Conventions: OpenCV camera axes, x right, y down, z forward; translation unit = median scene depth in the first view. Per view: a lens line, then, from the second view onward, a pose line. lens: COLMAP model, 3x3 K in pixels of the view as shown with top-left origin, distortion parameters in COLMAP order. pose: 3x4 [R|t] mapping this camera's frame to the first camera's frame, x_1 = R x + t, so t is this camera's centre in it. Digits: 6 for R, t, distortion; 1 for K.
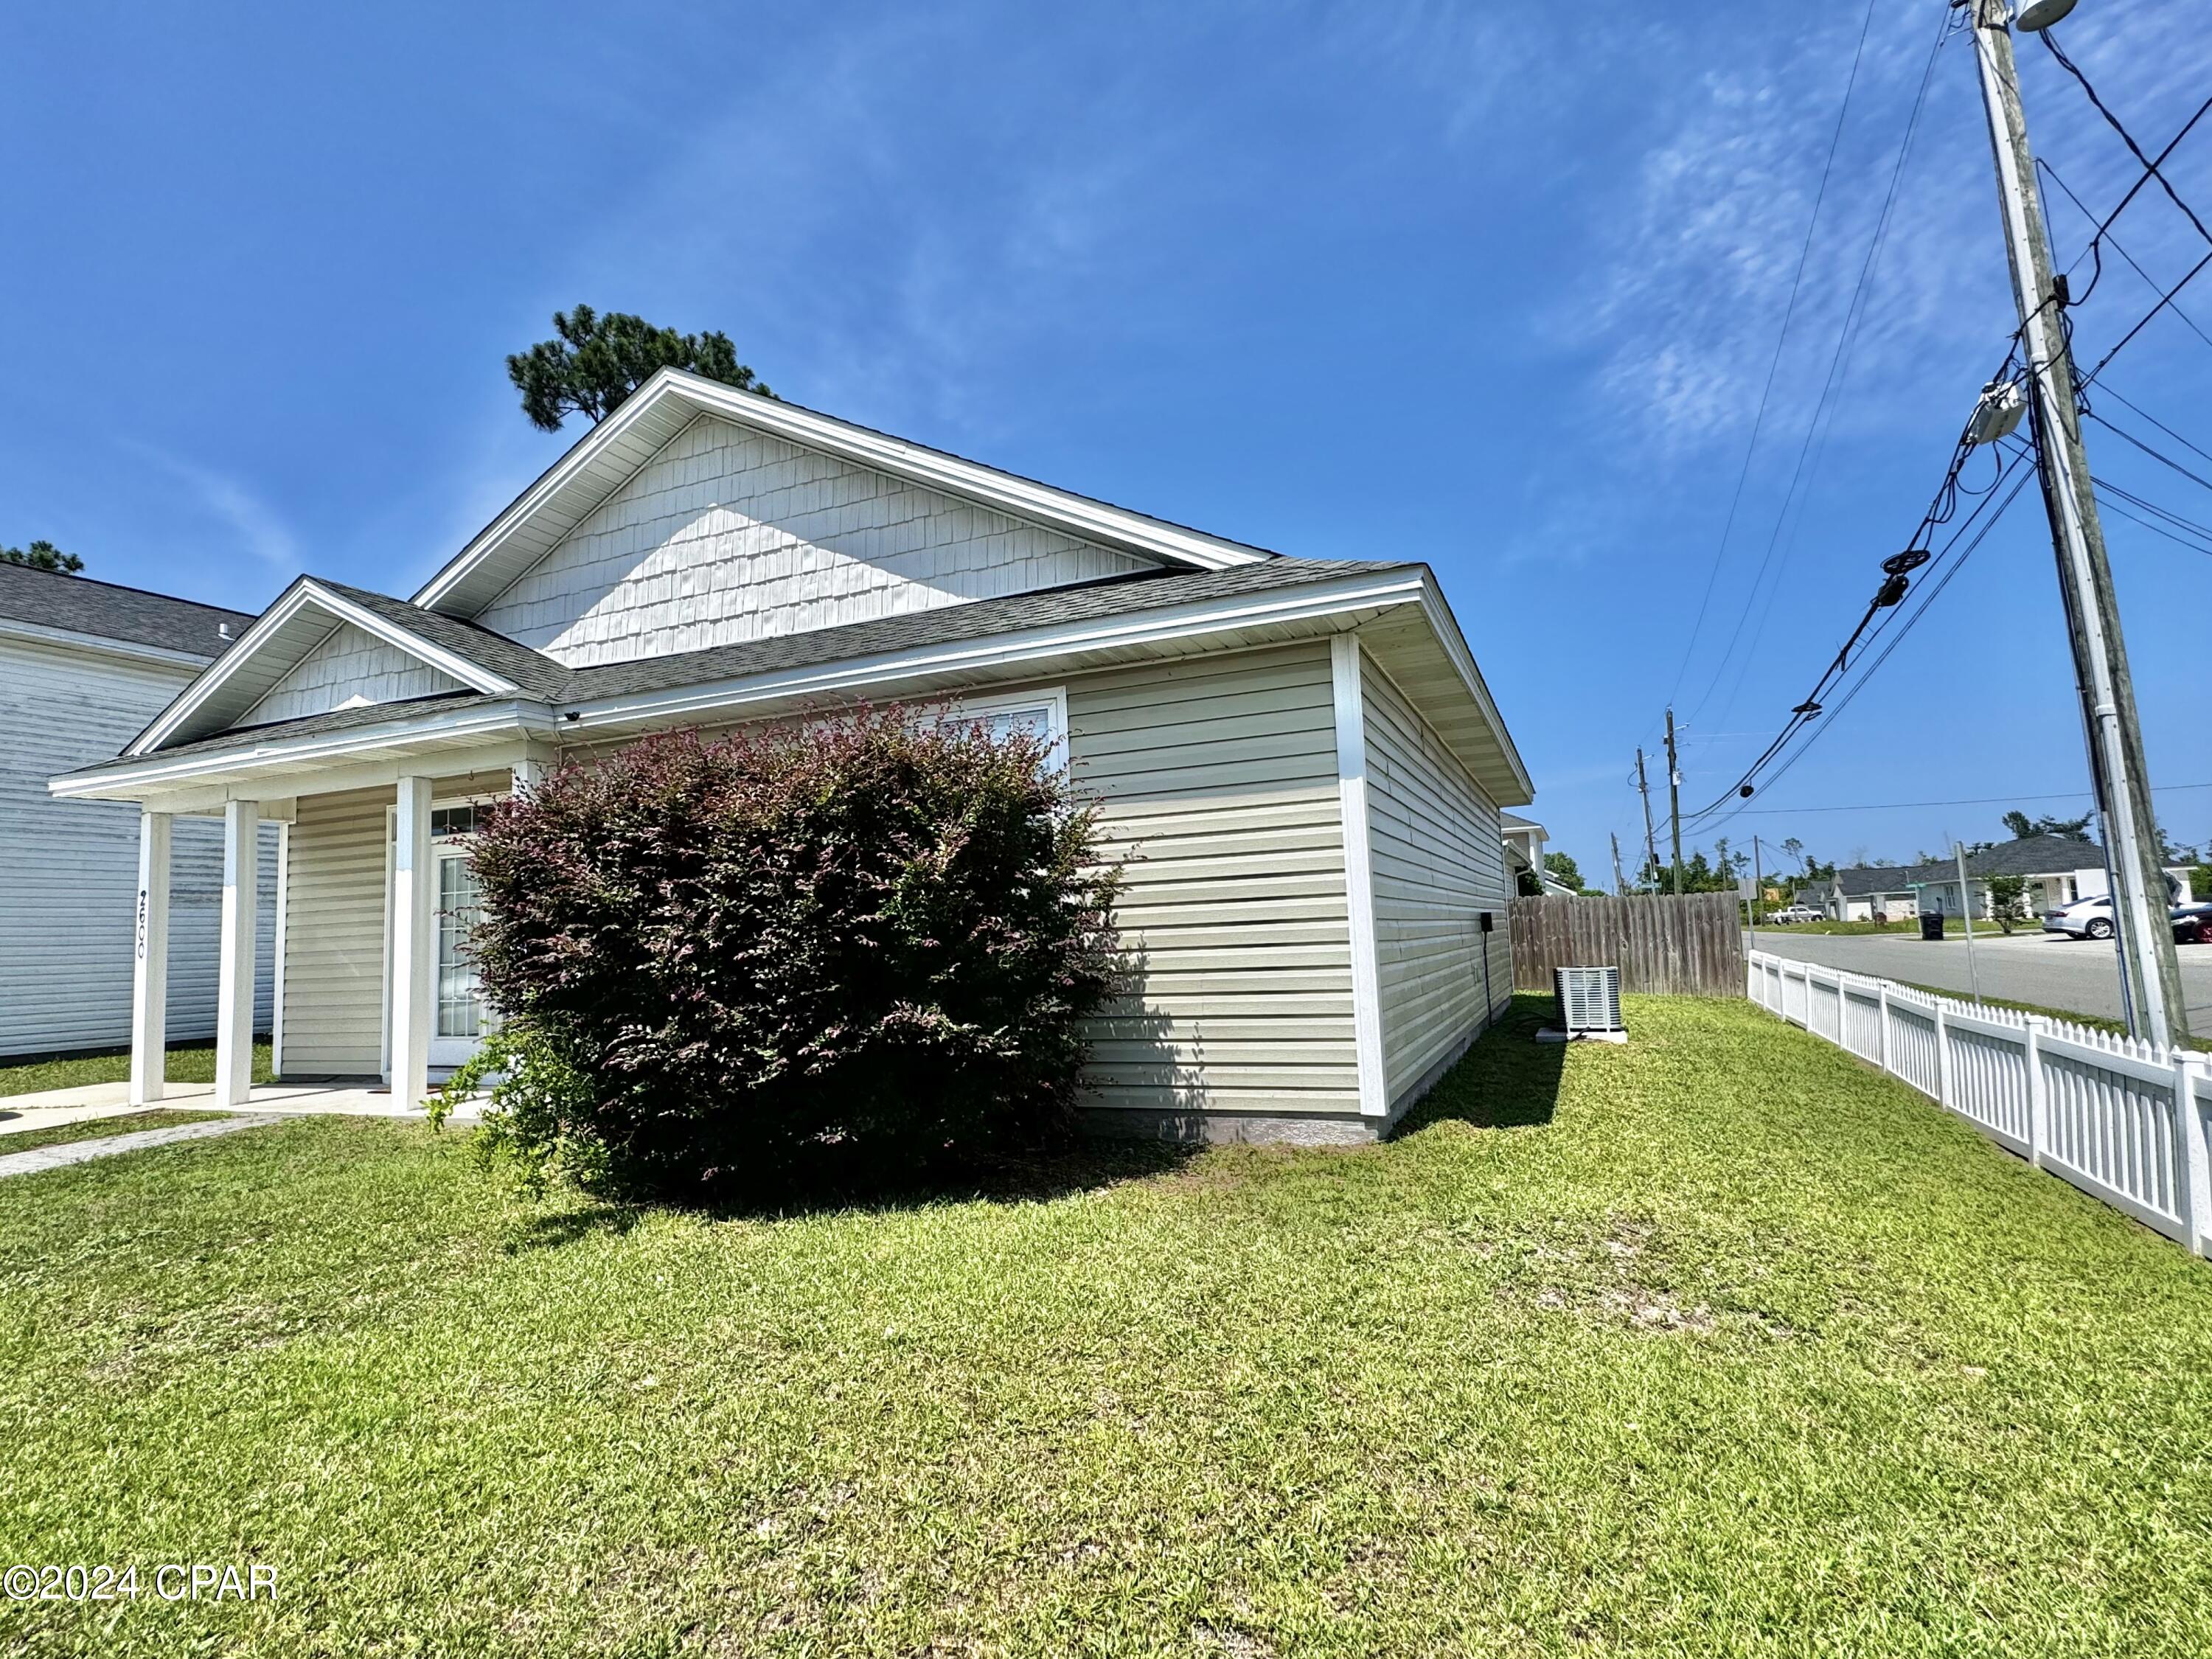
lens RADIAL K [[1152.2, 0, 1114.6], [0, 1152.2, 824.6], [0, 0, 1]] dist [-0.005006, 0.000259]
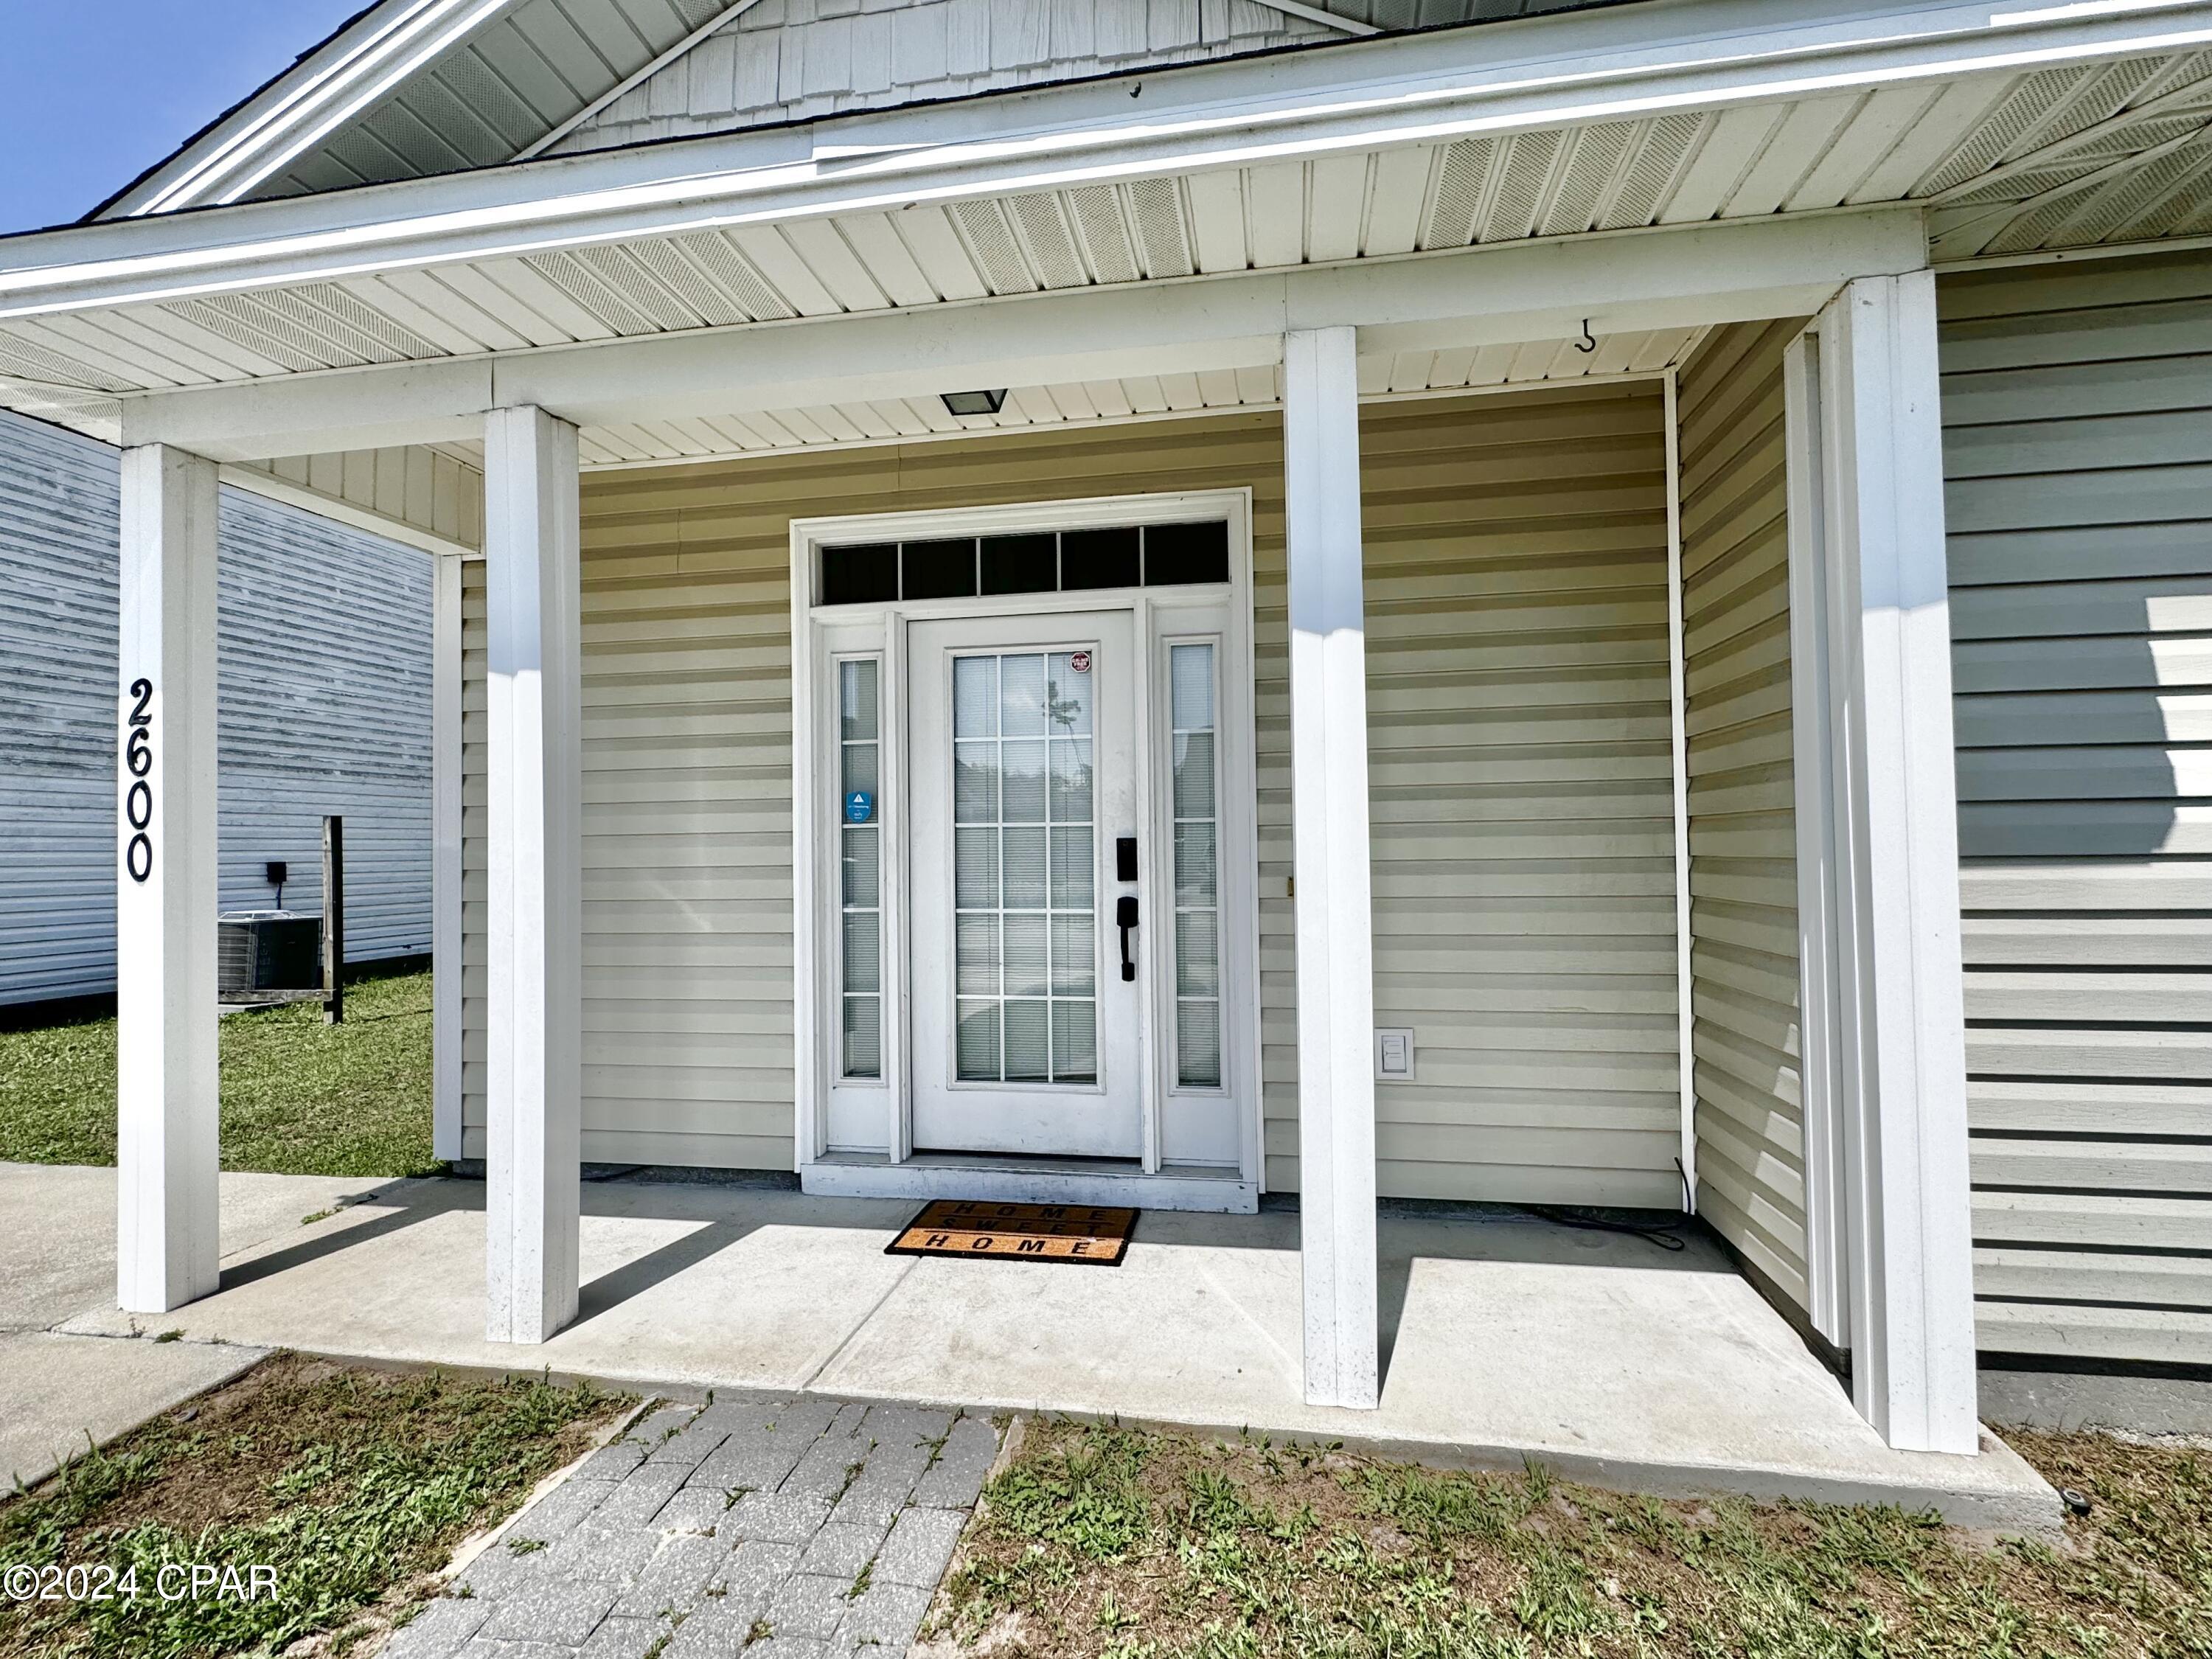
lens RADIAL K [[1042.8, 0, 1110.7], [0, 1042.8, 823.2], [0, 0, 1]] dist [-0.000606, -0.000179]
pose [[0.973922, 0.034694, 0.224213, -0.691248], [-0.049378, 0.996963, 0.060217, 0.072632], [-0.221443, -0.069718, 0.972678, 0.694901]]
